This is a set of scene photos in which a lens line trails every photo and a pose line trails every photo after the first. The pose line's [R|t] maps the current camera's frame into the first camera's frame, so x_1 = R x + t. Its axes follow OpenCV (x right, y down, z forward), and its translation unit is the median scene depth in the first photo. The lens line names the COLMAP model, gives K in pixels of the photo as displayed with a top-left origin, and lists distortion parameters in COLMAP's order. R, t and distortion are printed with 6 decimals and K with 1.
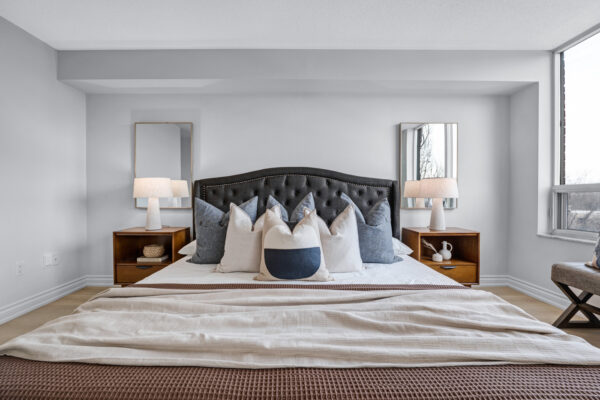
lens RADIAL K [[248.5, 0, 296.3], [0, 248.5, 199.9], [0, 0, 1]] dist [-0.013027, -0.000158]
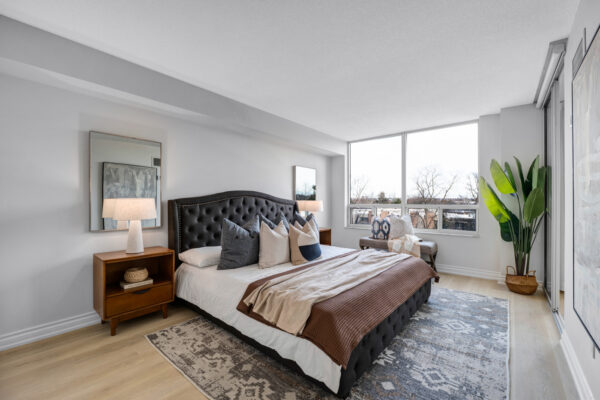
lens RADIAL K [[248.5, 0, 296.3], [0, 248.5, 199.9], [0, 0, 1]] dist [-0.013027, -0.000158]
pose [[0.651030, 0.008685, 0.759002, -0.895799], [0.001949, 0.999912, -0.013113, -0.067173], [-0.759050, 0.010017, 0.650956, -0.083251]]
